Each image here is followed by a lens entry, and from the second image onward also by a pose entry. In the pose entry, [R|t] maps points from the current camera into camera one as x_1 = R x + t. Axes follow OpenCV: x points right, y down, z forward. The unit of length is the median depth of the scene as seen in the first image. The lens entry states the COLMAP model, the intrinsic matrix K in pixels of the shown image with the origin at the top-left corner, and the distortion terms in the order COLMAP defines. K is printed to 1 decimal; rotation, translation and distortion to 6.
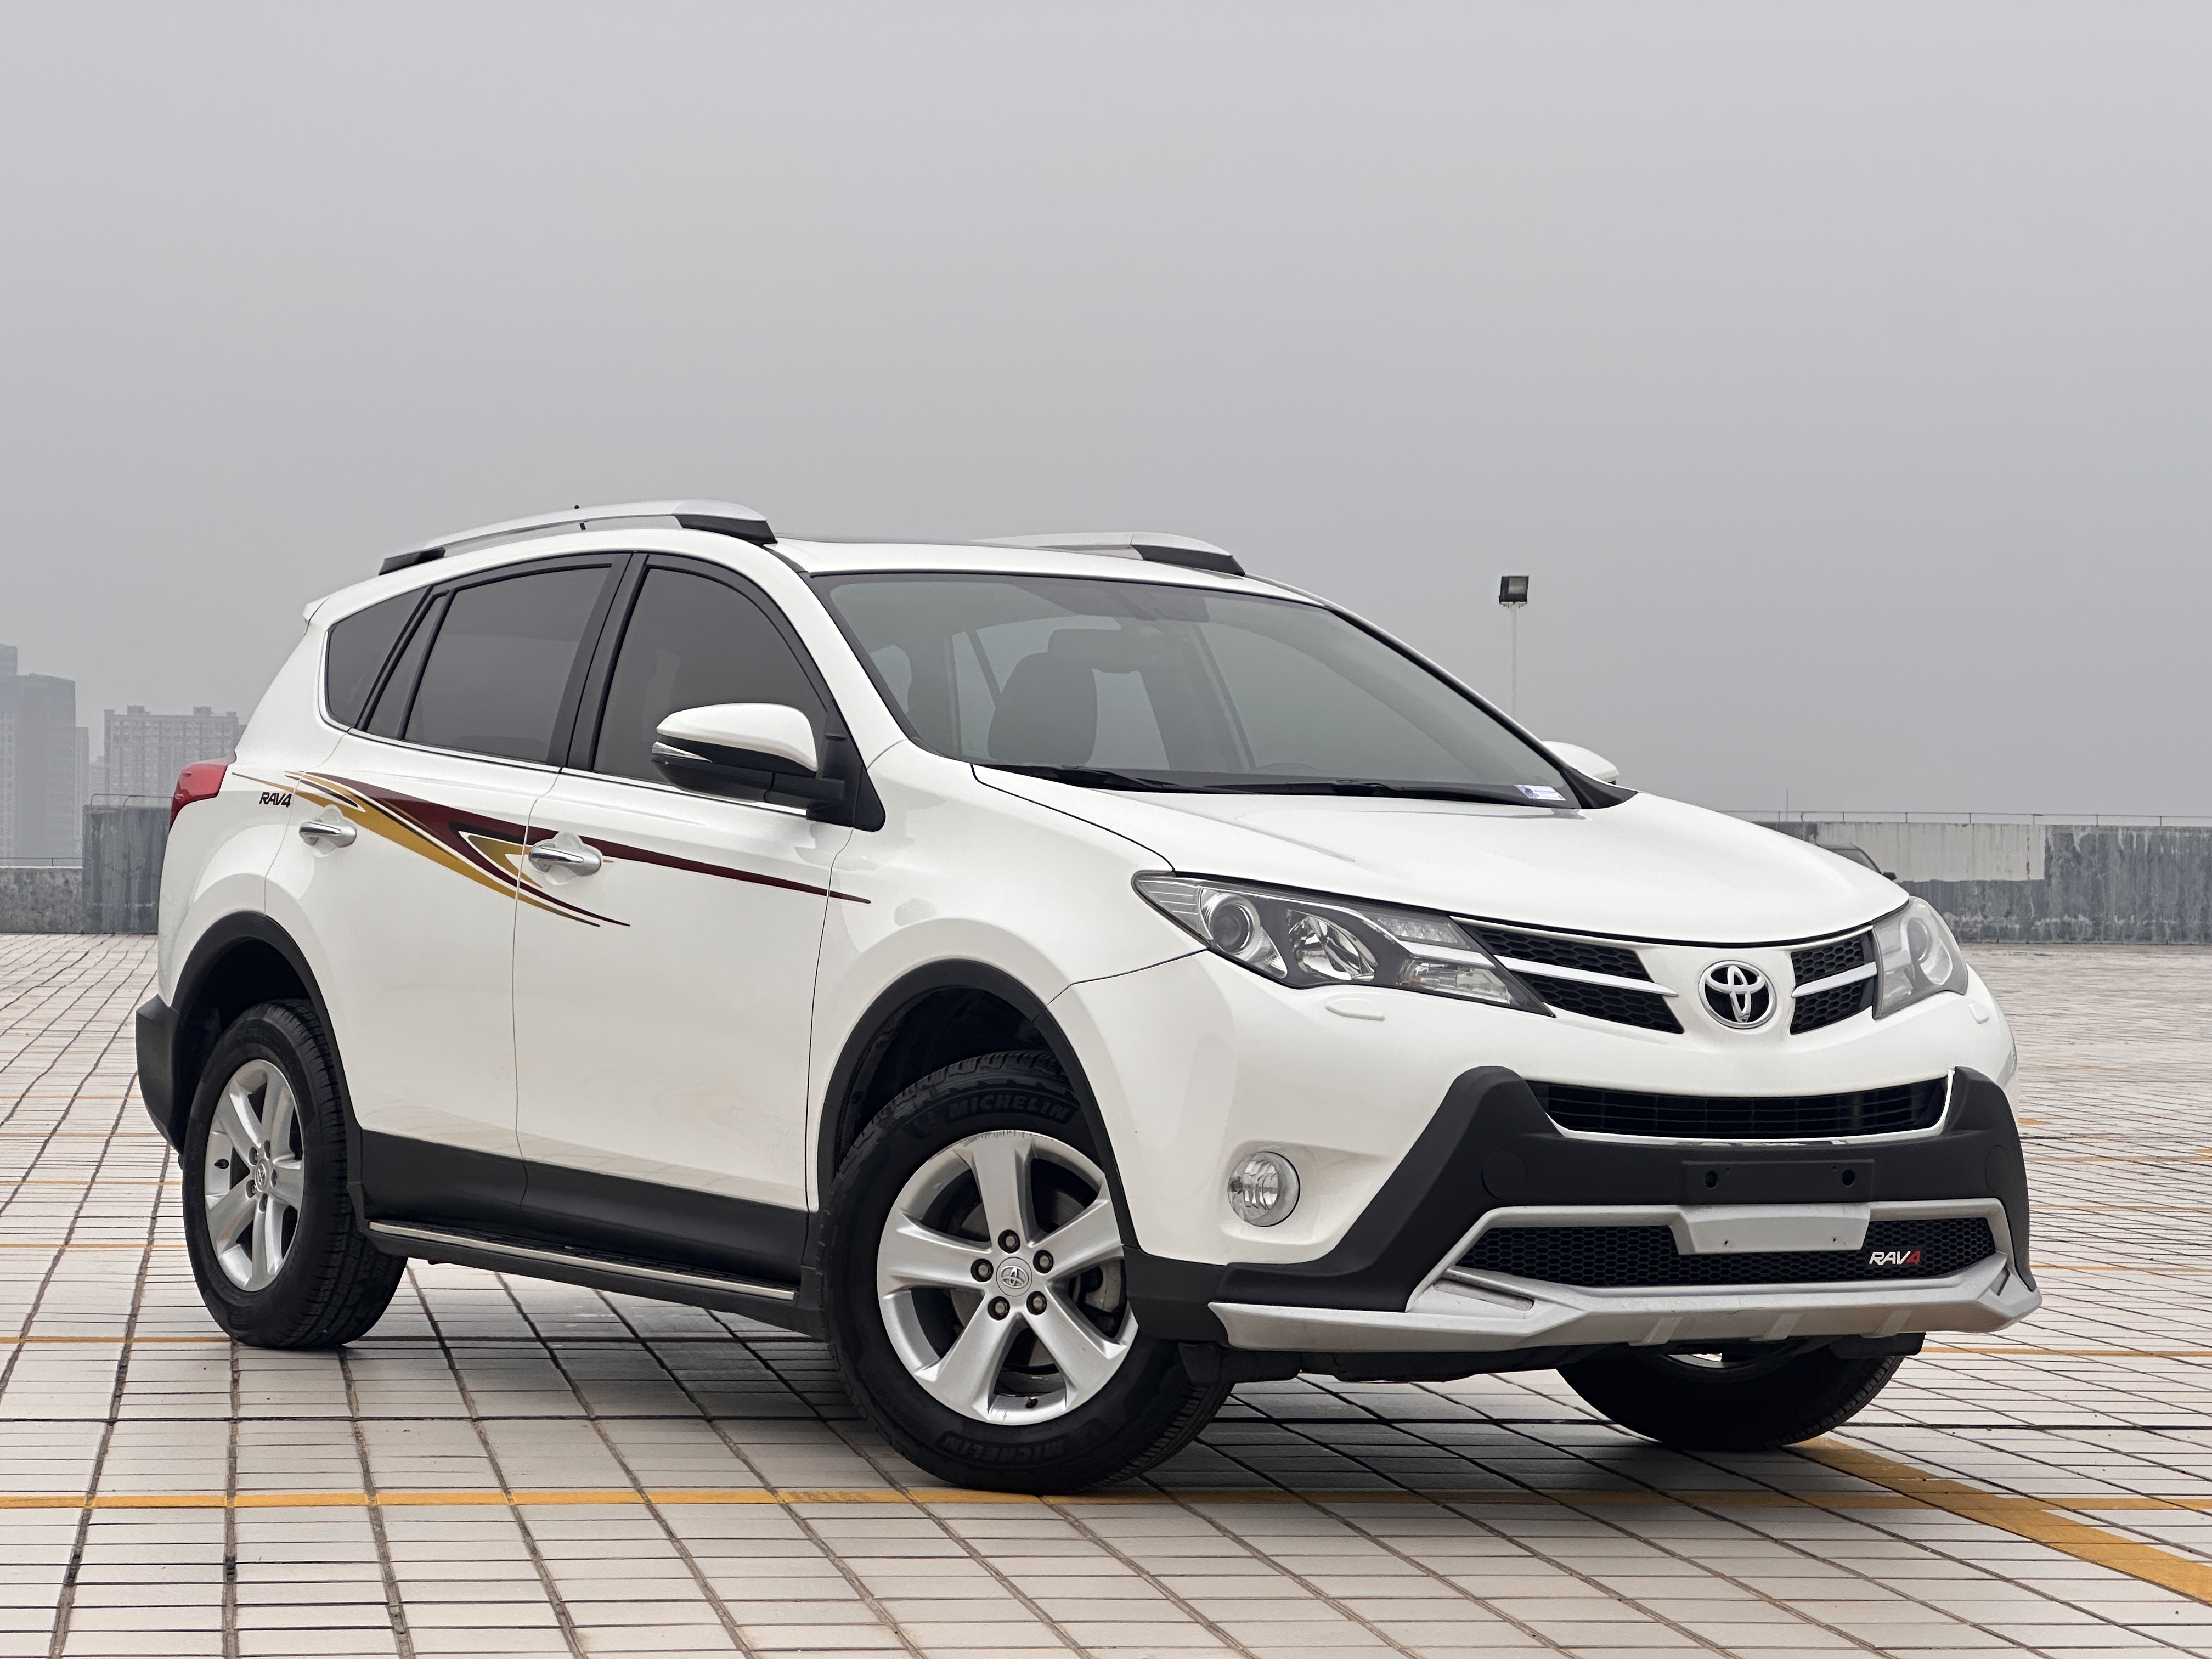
lens RADIAL K [[5101.3, 0, 1106.0], [0, 5101.3, 829.5], [0, 0, 1]] dist [-0.155554, 6.282684]
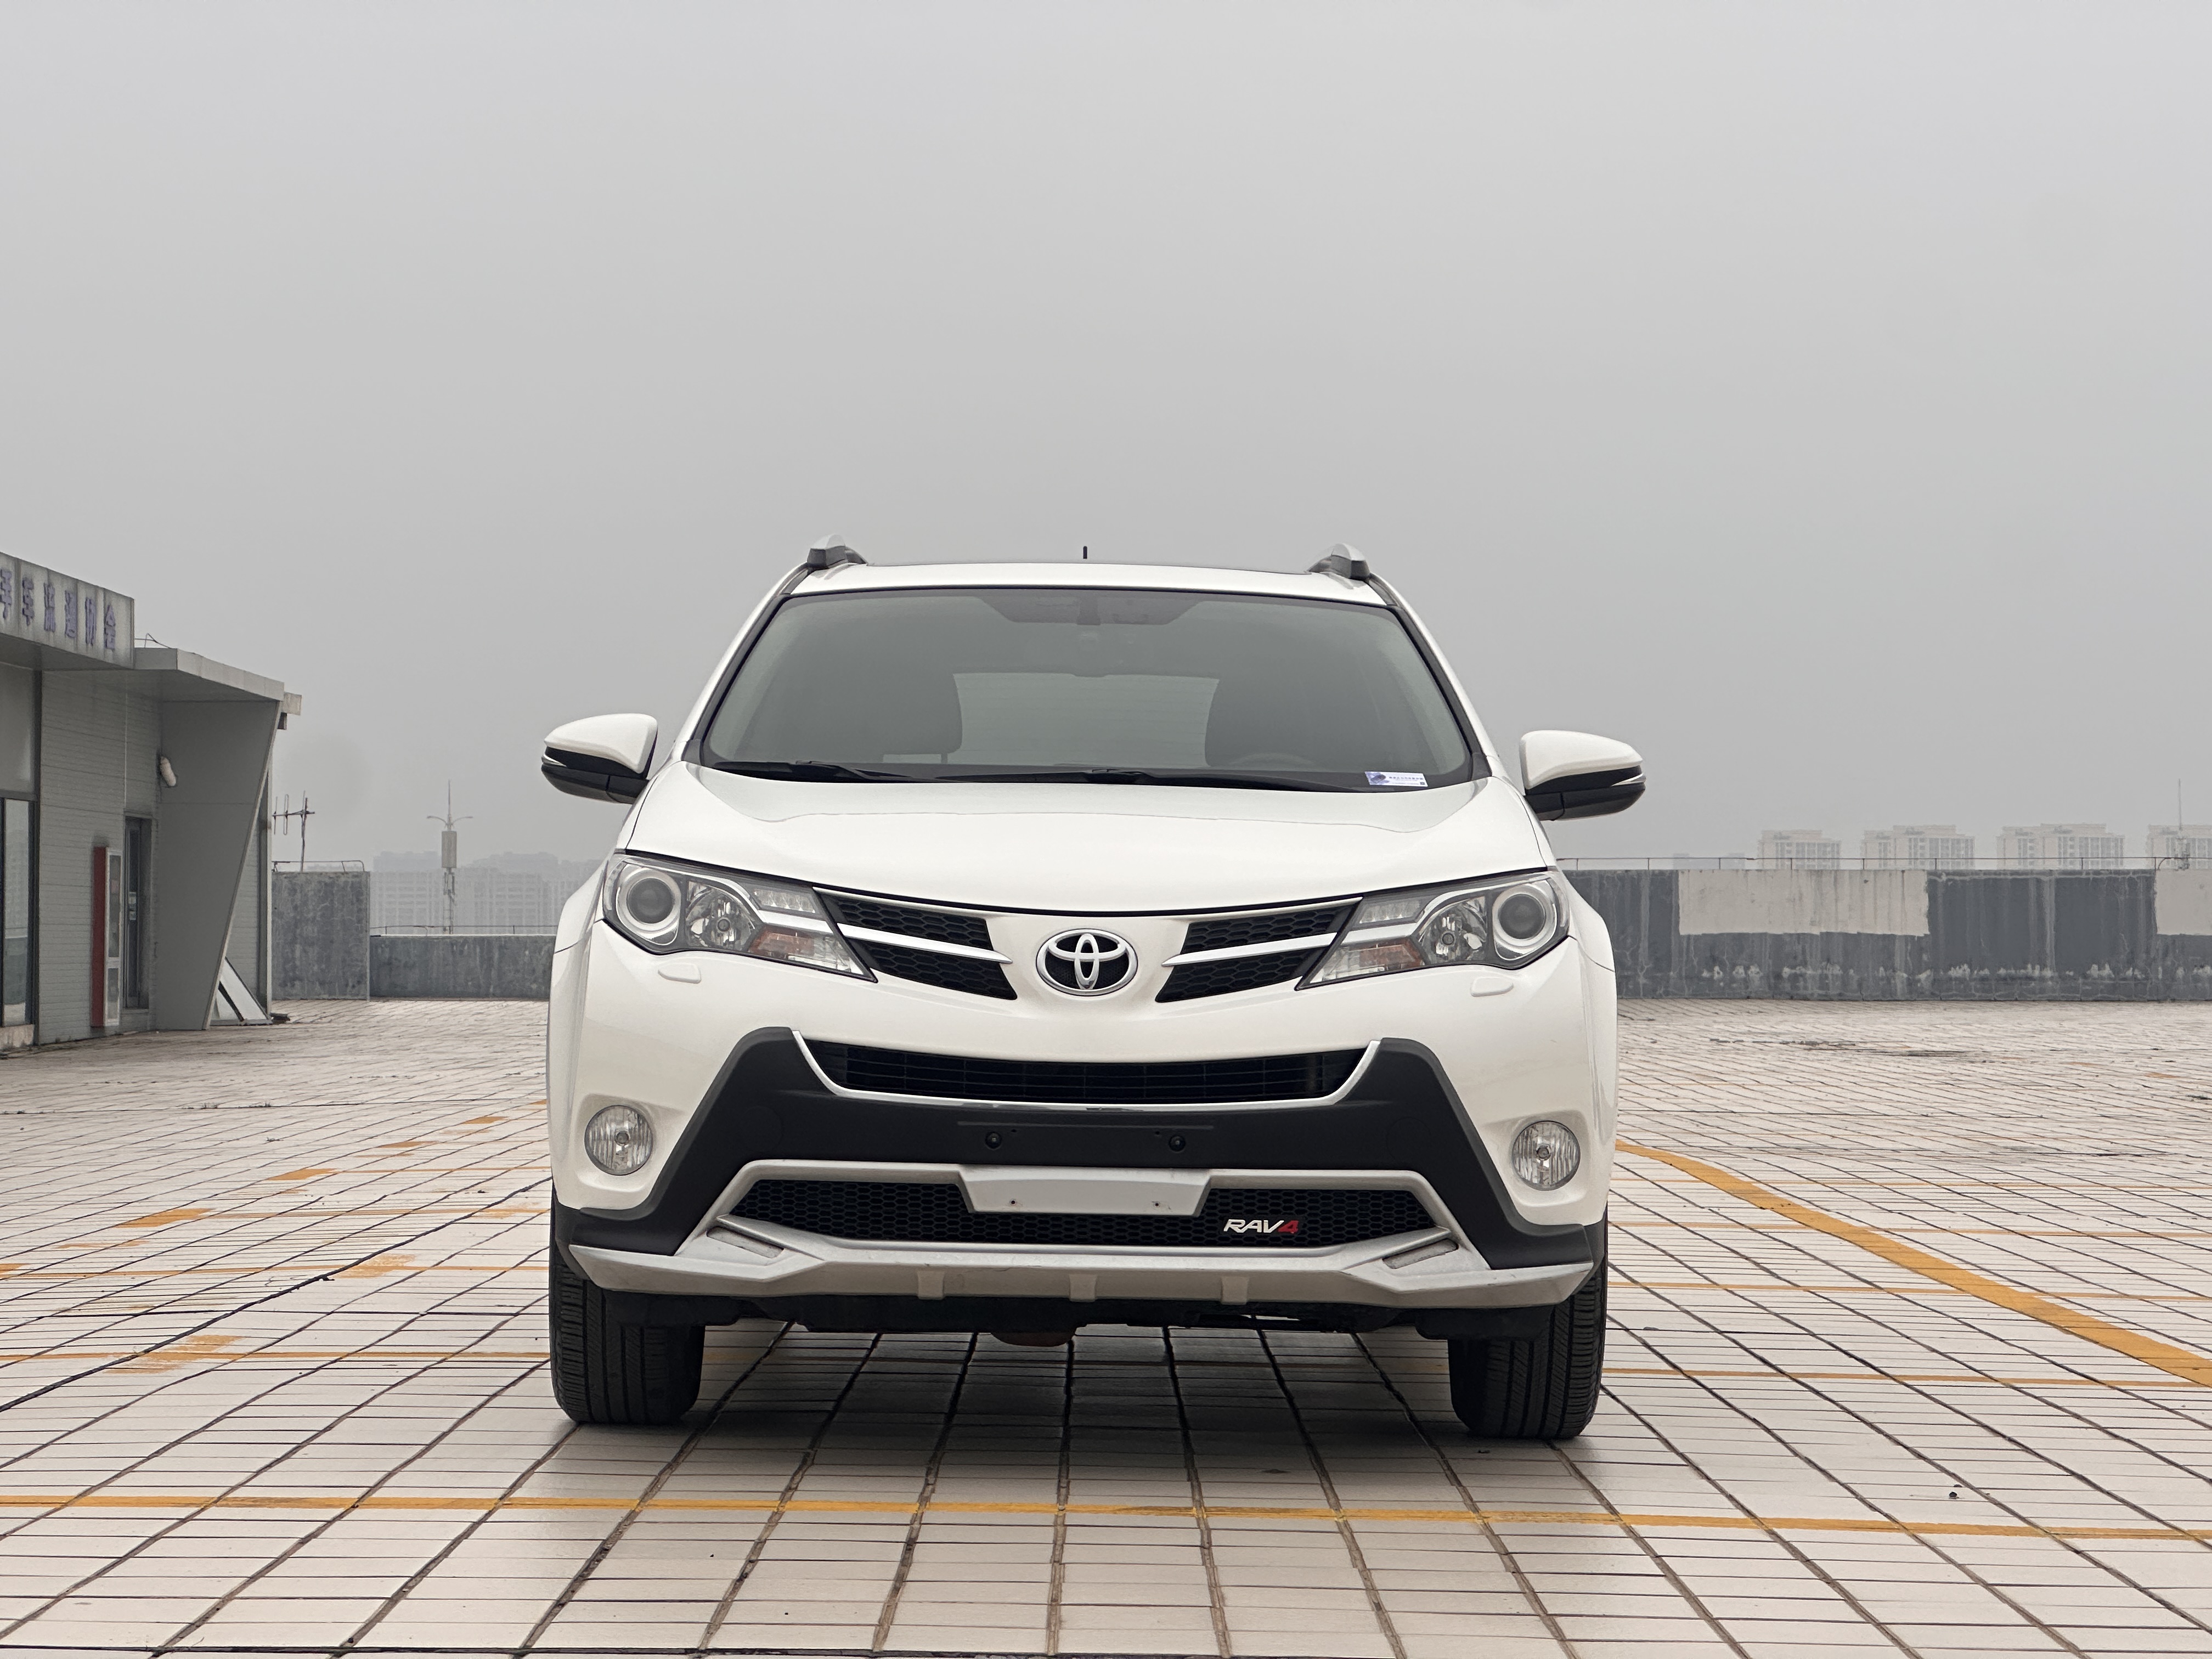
lens RADIAL K [[5101.3, 0, 1106.0], [0, 5101.3, 829.5], [0, 0, 1]] dist [-0.155554, 6.282684]
pose [[0.827582, -0.020436, -0.560973, 0.700483], [0.009093, 0.999694, -0.023004, 0.029425], [0.561272, 0.013936, 0.827514, 0.159634]]
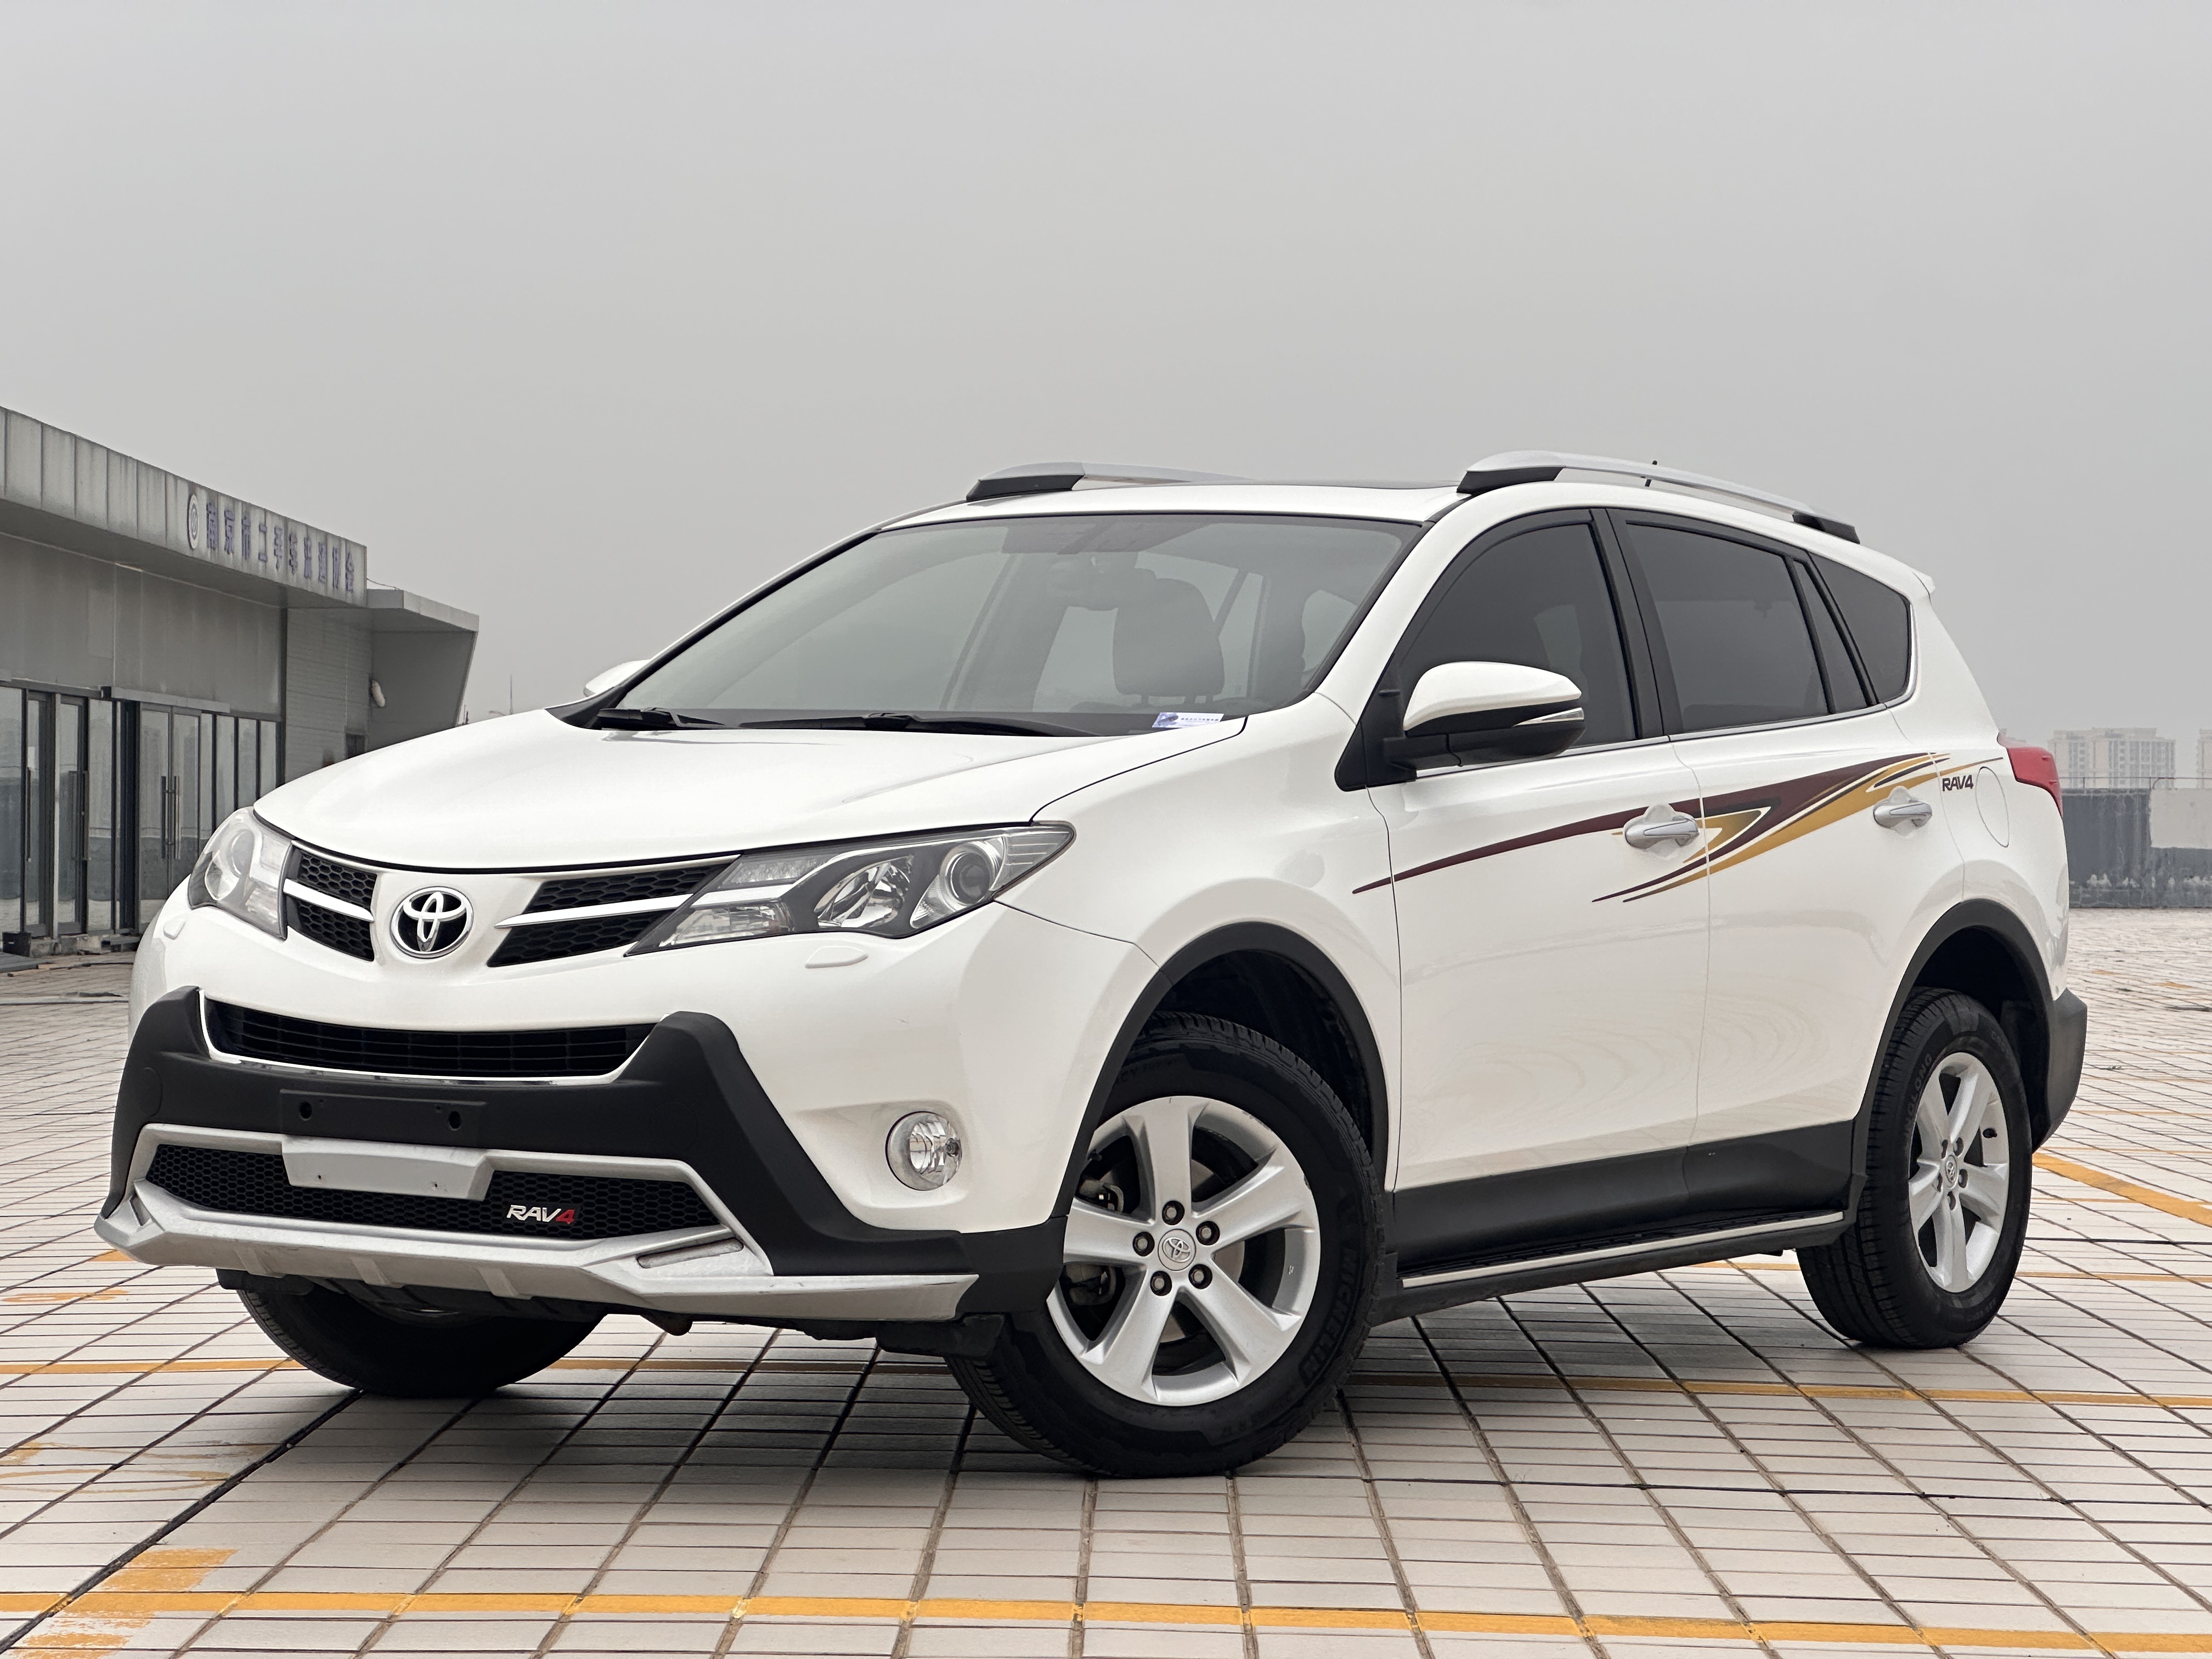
lens RADIAL K [[5101.3, 0, 1106.0], [0, 5101.3, 829.5], [0, 0, 1]] dist [-0.155554, 6.282684]
pose [[0.356416, -0.014149, -0.934220, 1.055634], [-0.003440, 0.999859, -0.016456, 0.030381], [0.934321, 0.009078, 0.356317, 0.781600]]
